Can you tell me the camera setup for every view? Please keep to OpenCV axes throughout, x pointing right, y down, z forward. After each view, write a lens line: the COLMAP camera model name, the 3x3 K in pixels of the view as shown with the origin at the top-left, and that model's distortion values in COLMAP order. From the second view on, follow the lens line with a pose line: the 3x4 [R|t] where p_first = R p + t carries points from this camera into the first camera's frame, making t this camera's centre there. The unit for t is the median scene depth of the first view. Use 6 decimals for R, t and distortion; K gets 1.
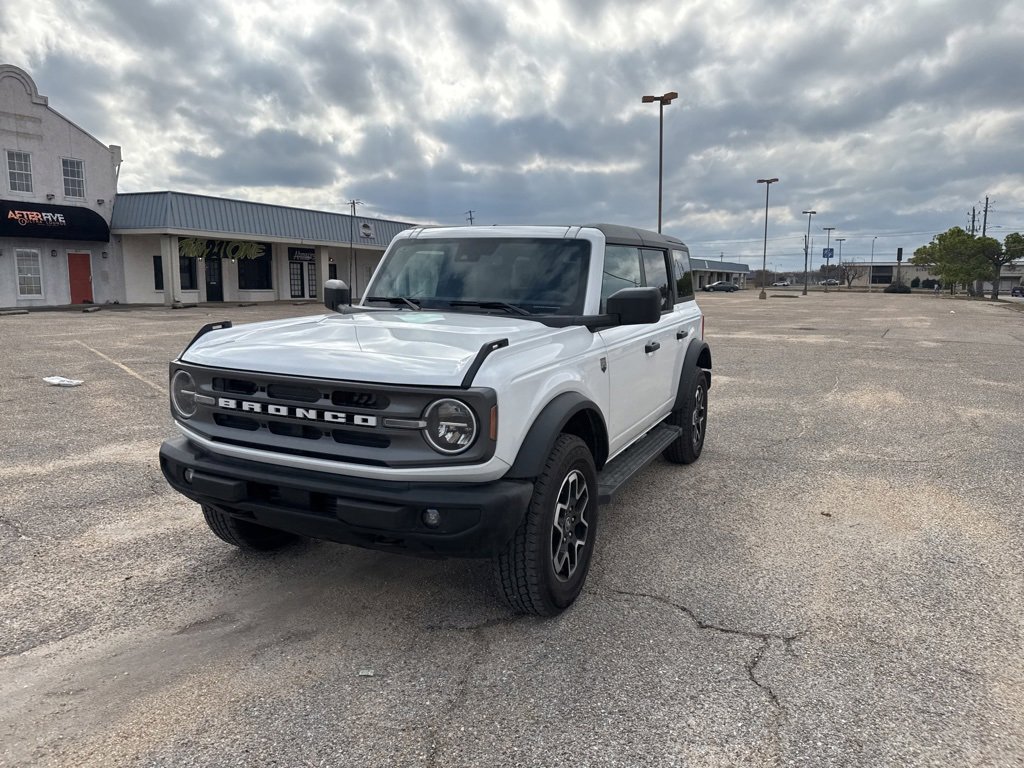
lens RADIAL K [[719.9, 0, 508.9], [0, 719.9, 376.5], [0, 0, 1]] dist [0.032301, -0.045443]
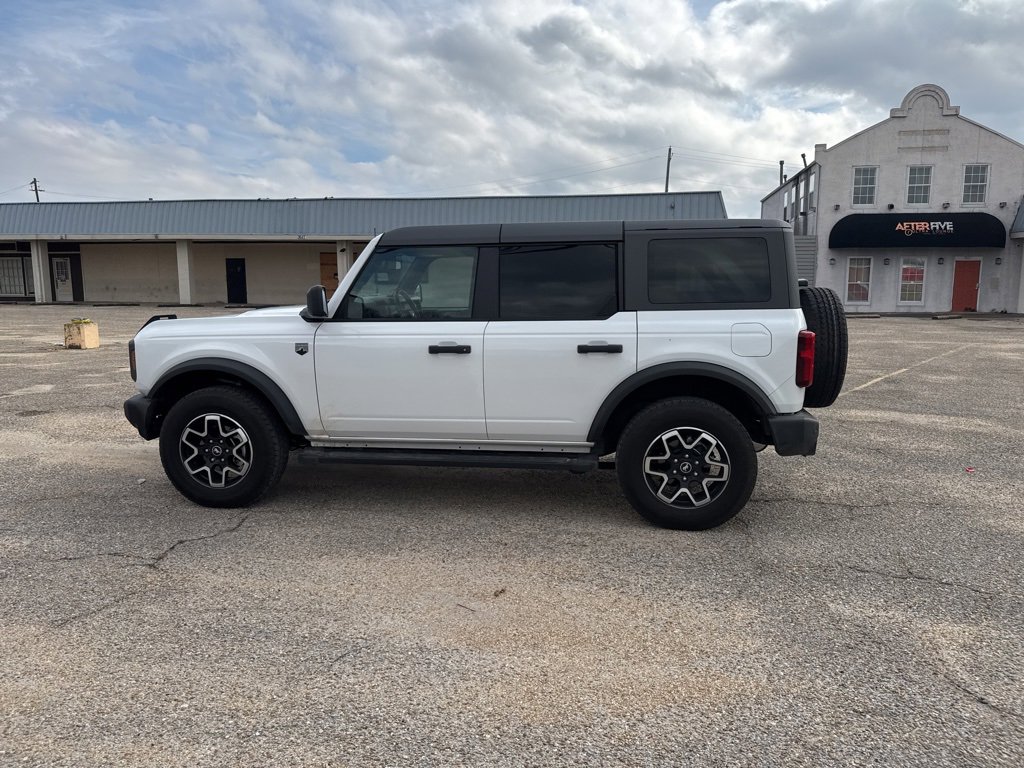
lens RADIAL K [[719.9, 0, 503.0], [0, 719.9, 388.0], [0, 0, 1]] dist [0.032301, -0.045443]
pose [[0.295173, 0.131503, -0.946351, 1.381162], [-0.127940, 0.987003, 0.097246, -0.112028], [0.946839, 0.092371, 0.308161, 0.938581]]
